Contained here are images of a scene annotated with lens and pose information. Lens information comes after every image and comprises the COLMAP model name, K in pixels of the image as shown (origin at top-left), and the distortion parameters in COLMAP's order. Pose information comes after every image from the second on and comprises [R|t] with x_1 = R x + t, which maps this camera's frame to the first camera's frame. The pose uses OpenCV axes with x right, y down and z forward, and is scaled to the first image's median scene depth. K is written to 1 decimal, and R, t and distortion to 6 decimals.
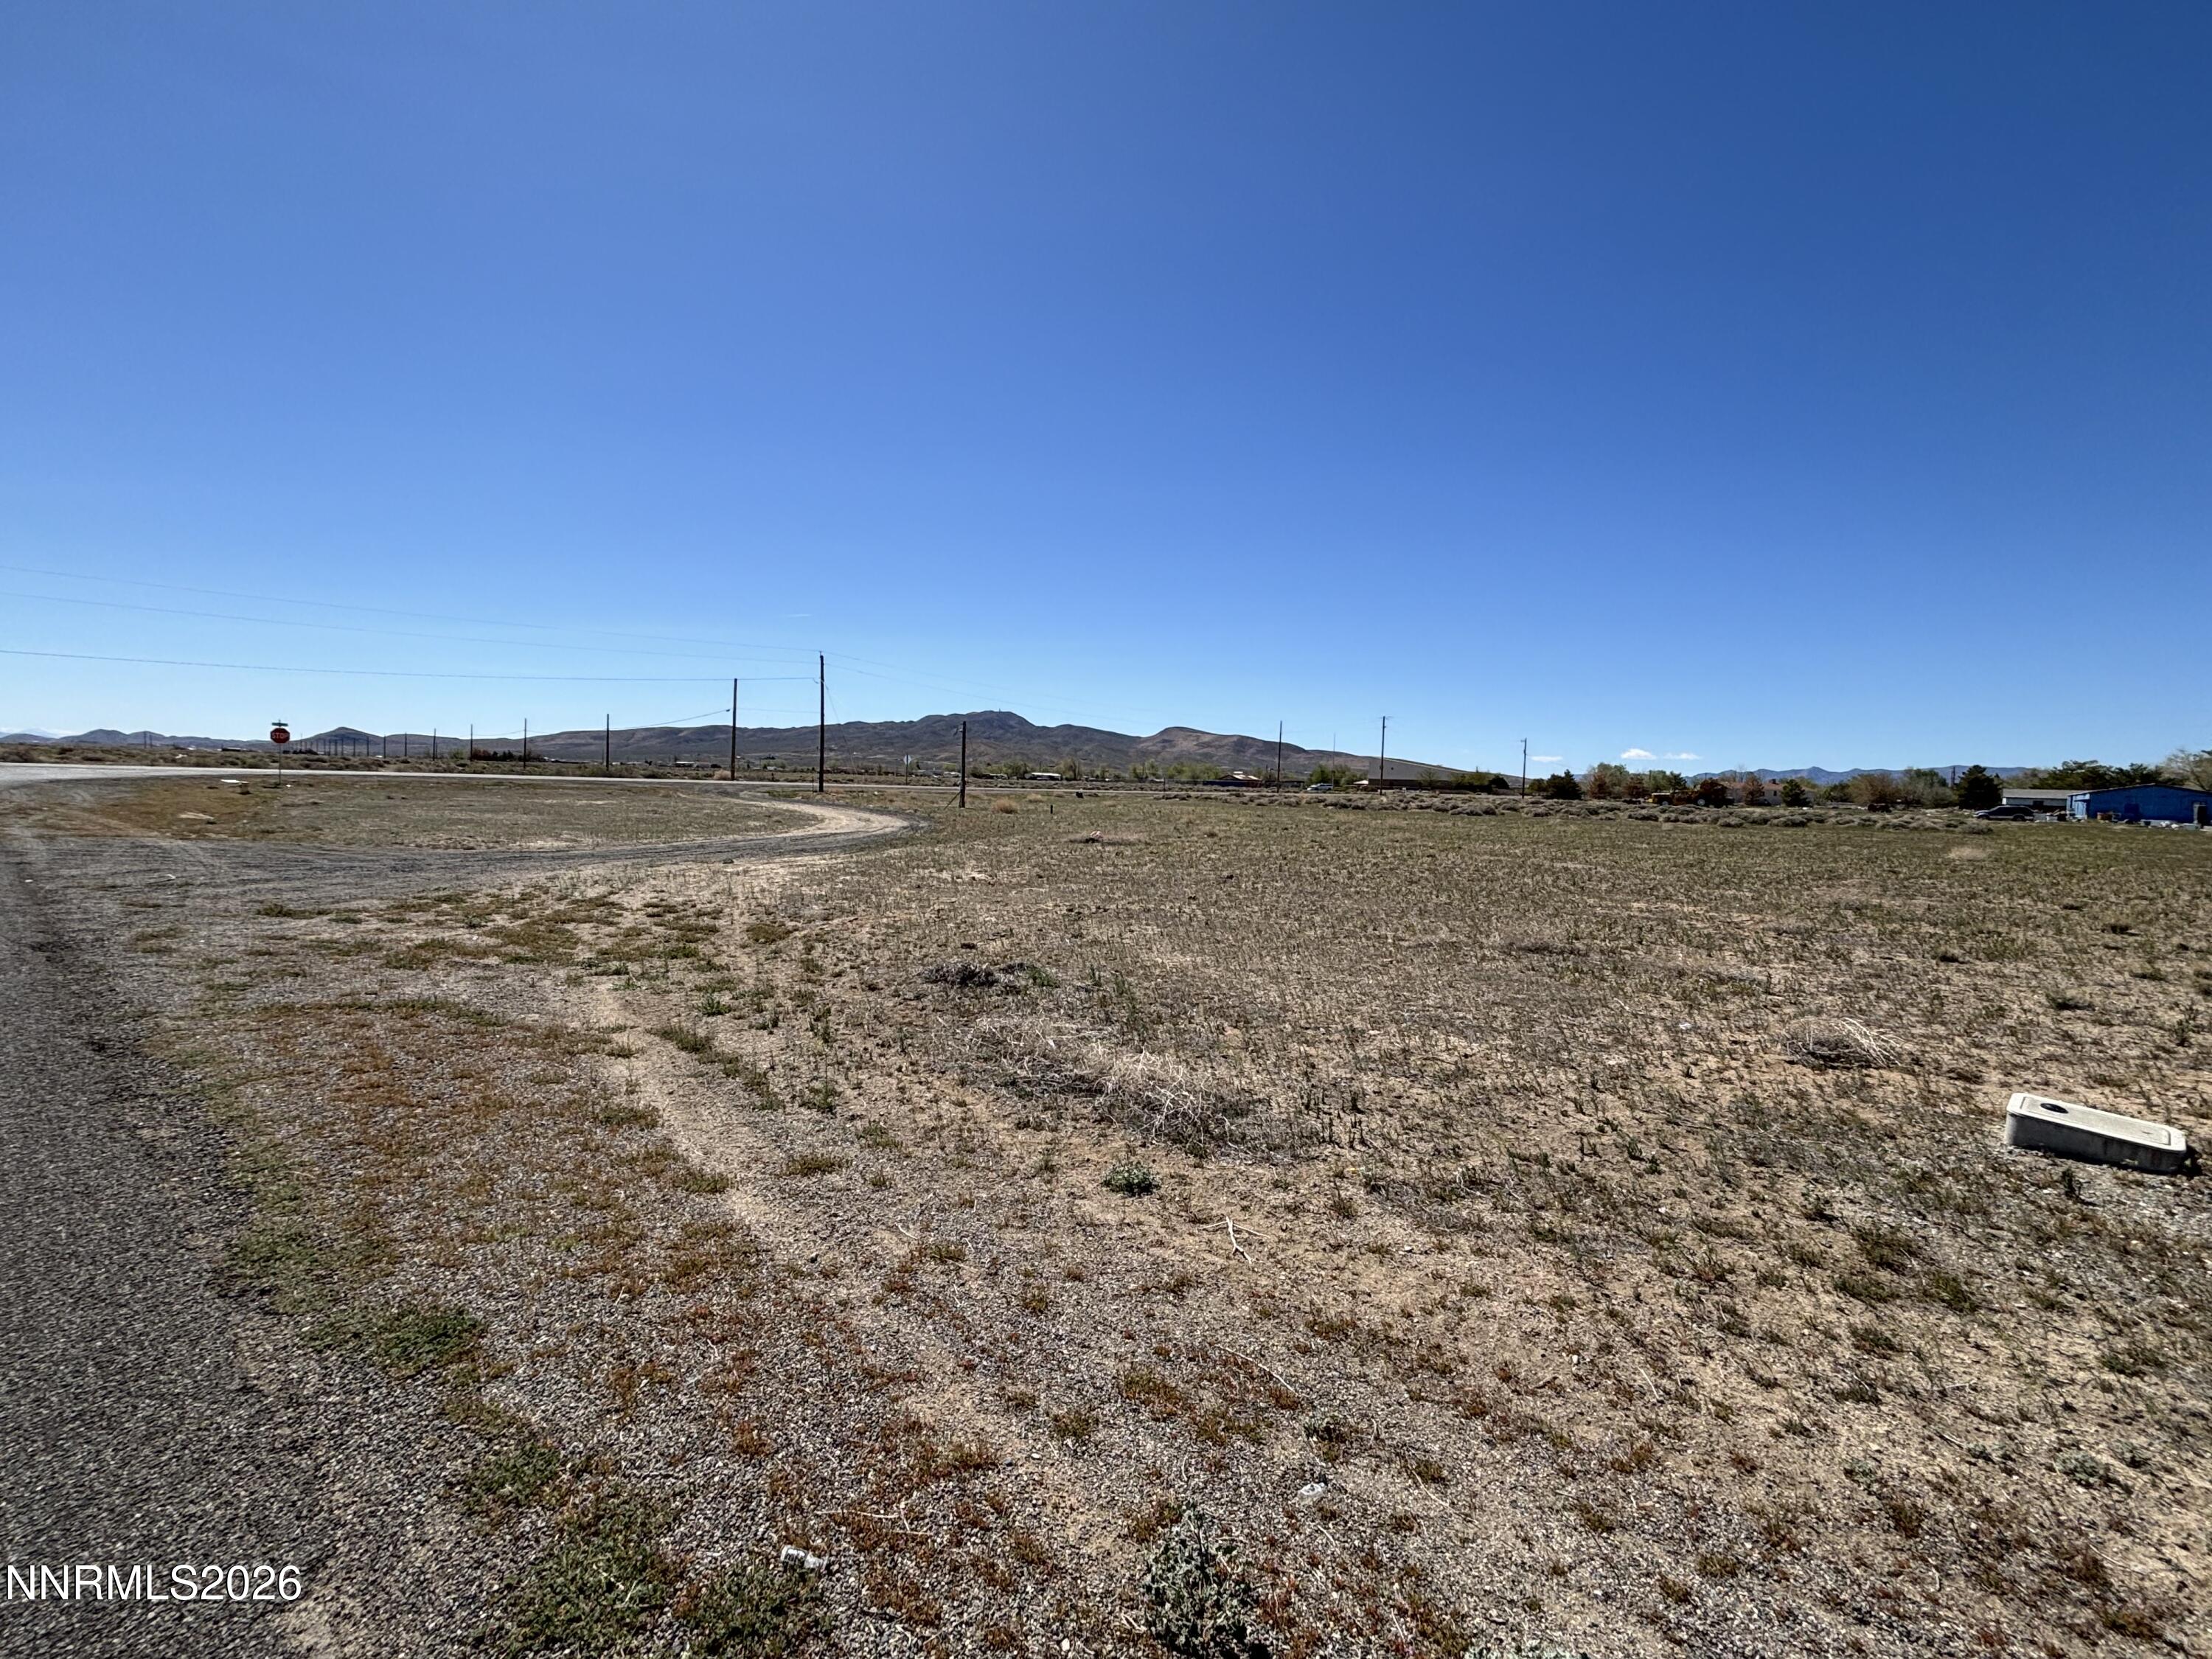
lens RADIAL K [[1005.0, 0, 1103.9], [0, 1005.0, 825.5], [0, 0, 1]] dist [0.002331, 0.000020]
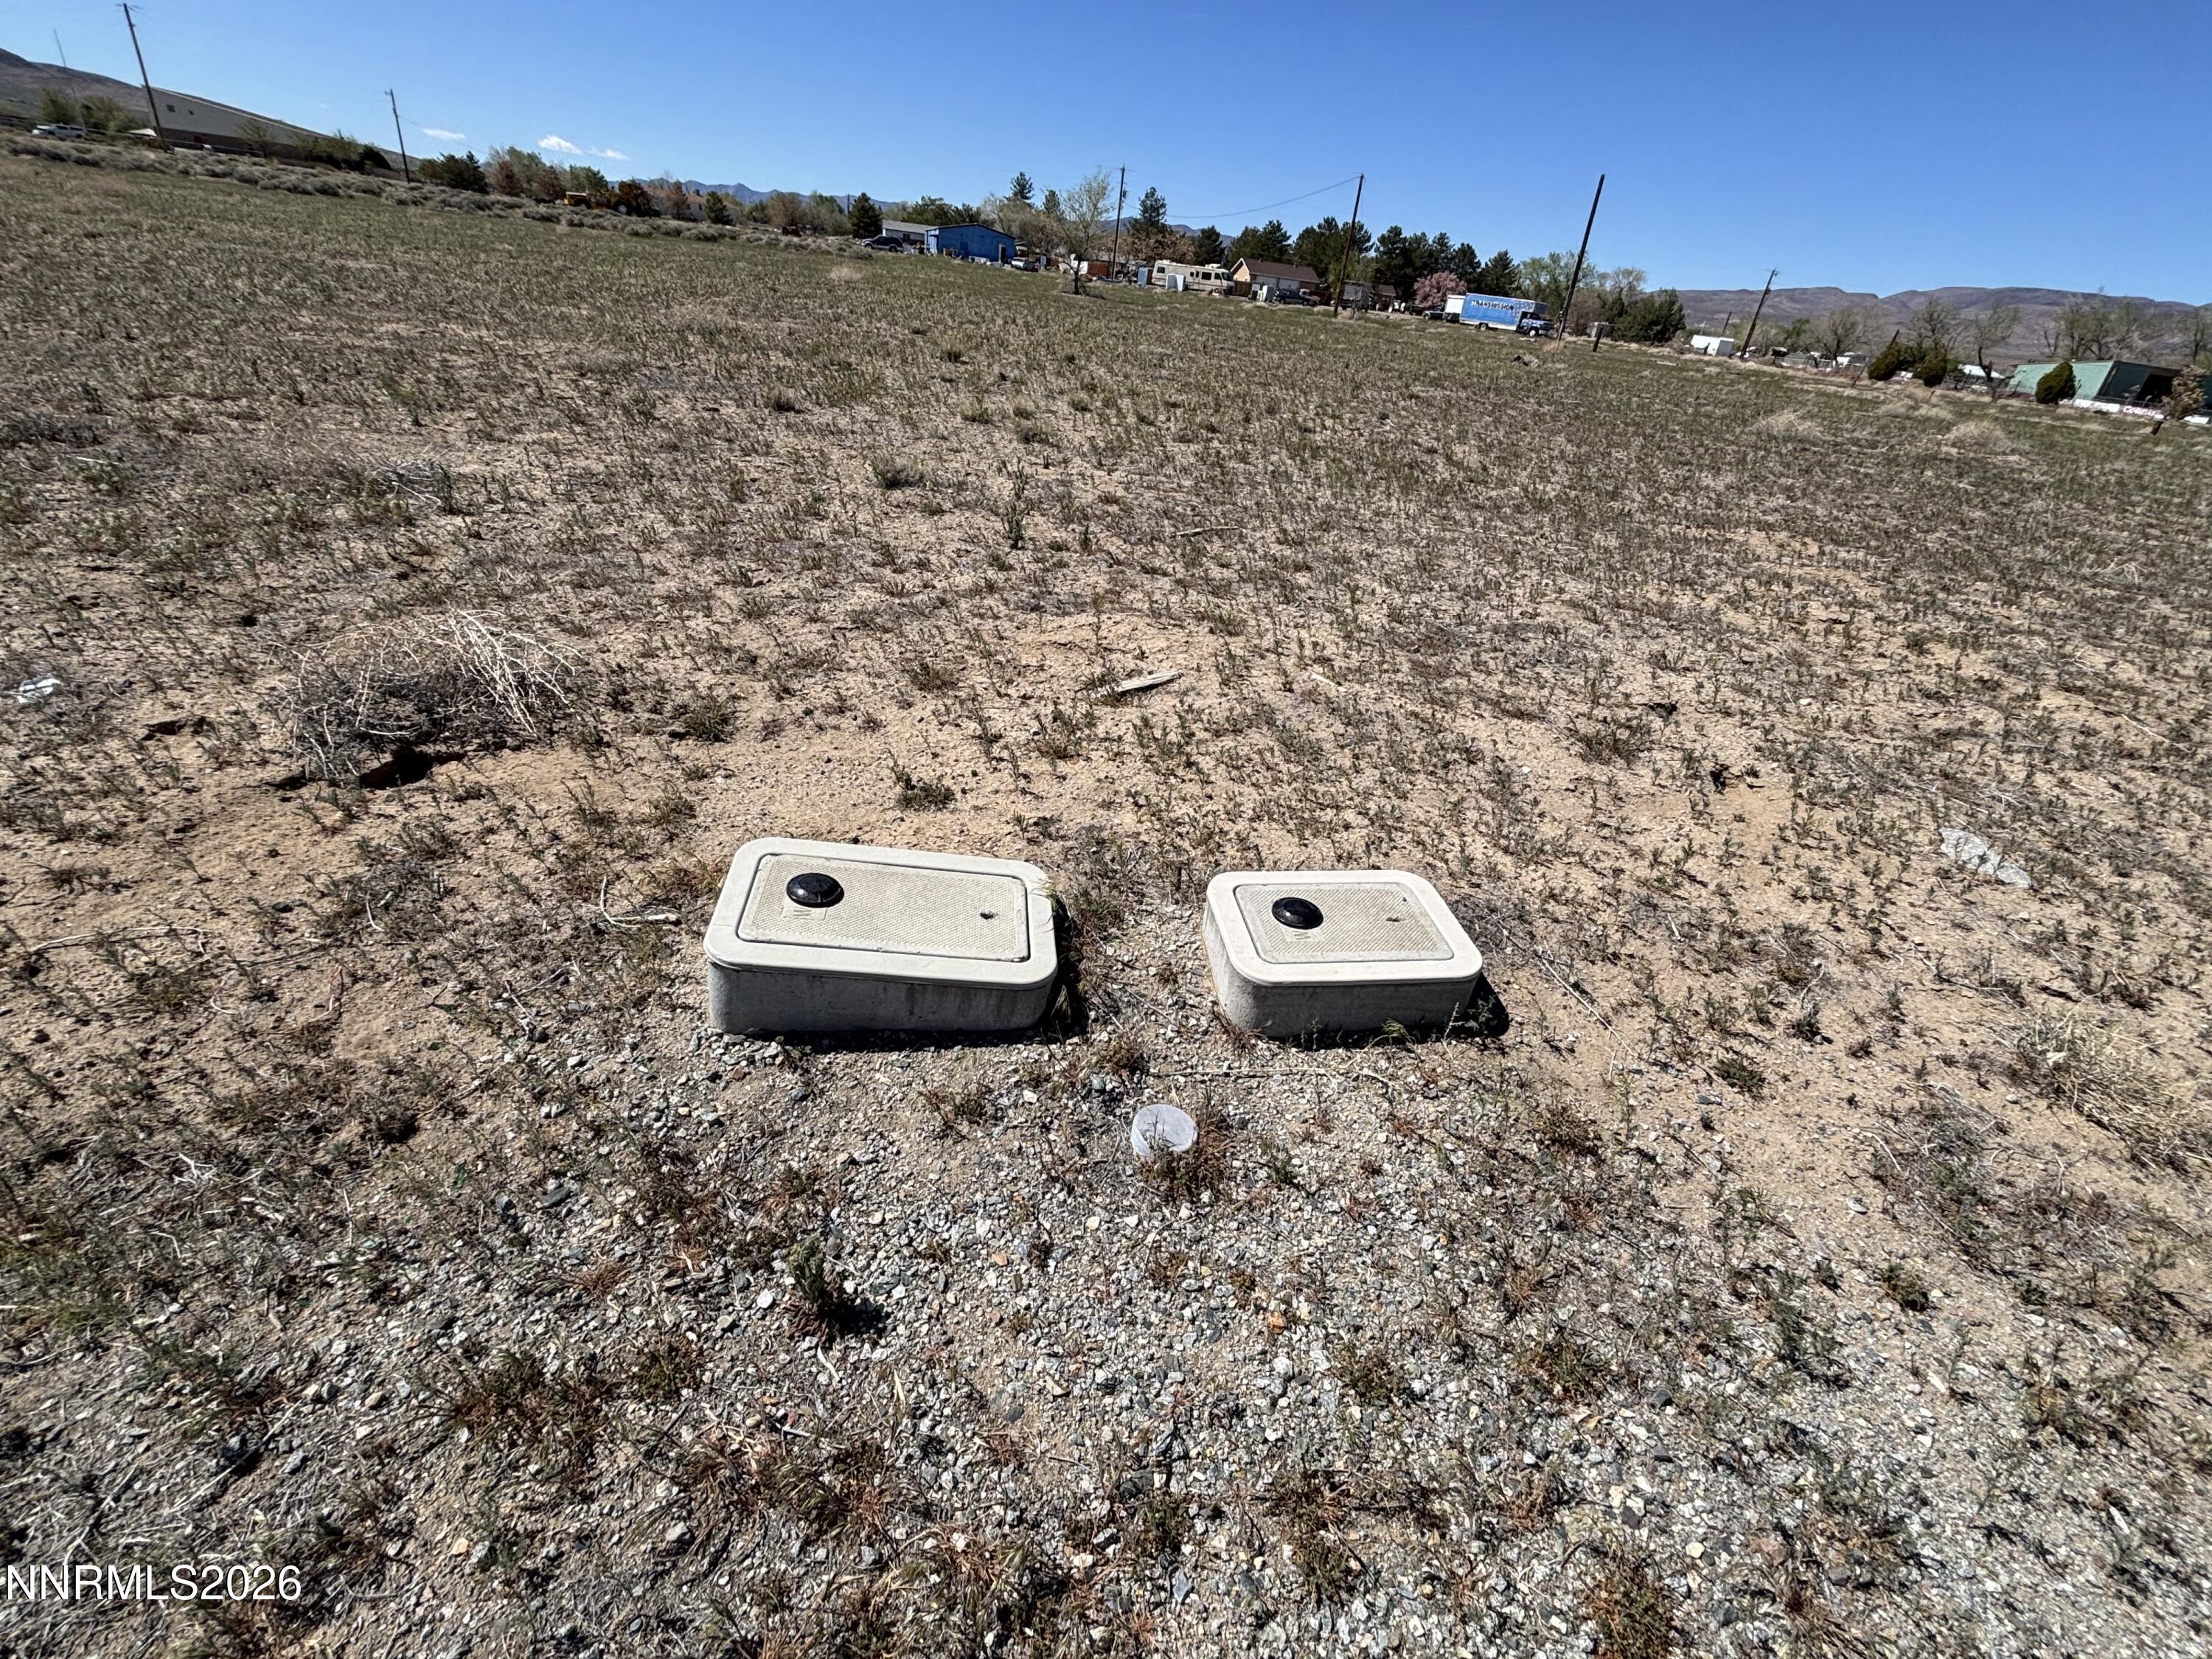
lens RADIAL K [[1005.0, 0, 1115.1], [0, 1005.0, 779.5], [0, 0, 1]] dist [0.002331, 0.000020]
pose [[0.597816, -0.325269, 0.732677, 0.474268], [-0.061507, 0.892675, 0.446485, 0.045177], [-0.799270, -0.311981, 0.513649, 0.463150]]
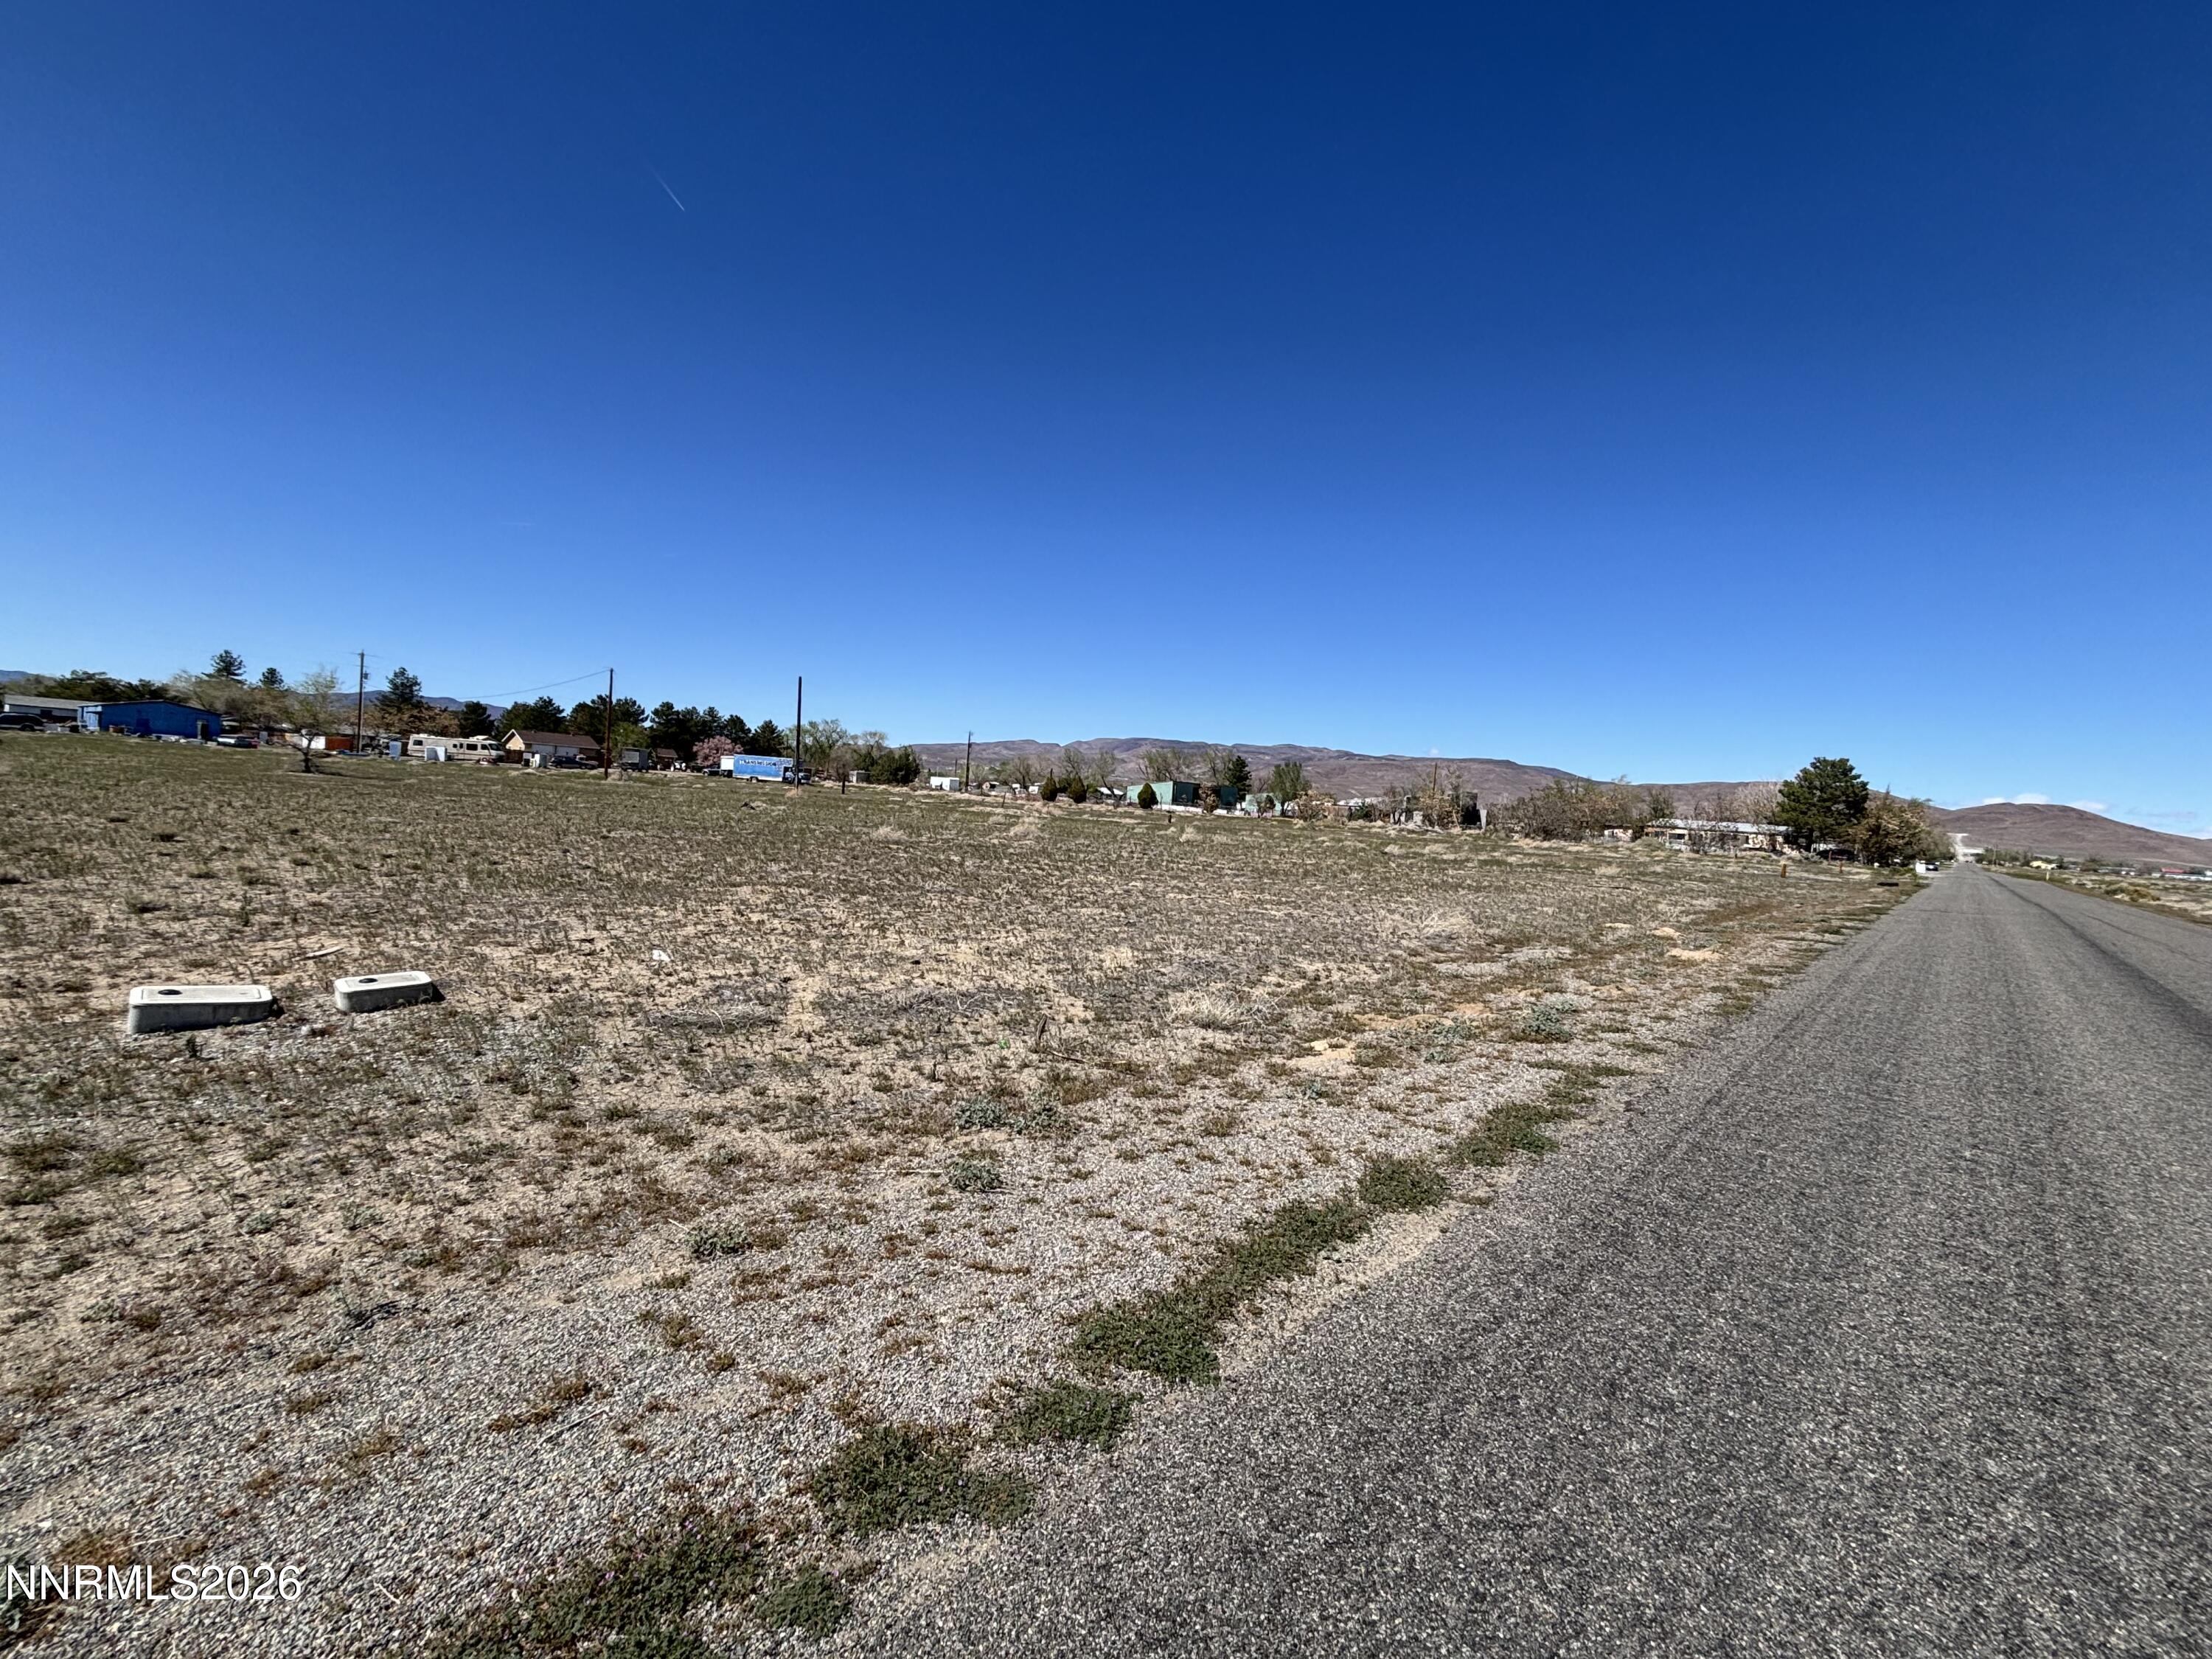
lens RADIAL K [[1005.0, 0, 1104.4], [0, 1005.0, 827.1], [0, 0, 1]] dist [0.002331, 0.000020]
pose [[0.011916, -0.061336, 0.998046, -0.117666], [-0.027370, 0.997723, 0.061643, -0.005955], [-0.999554, -0.028051, 0.010210, -0.049946]]
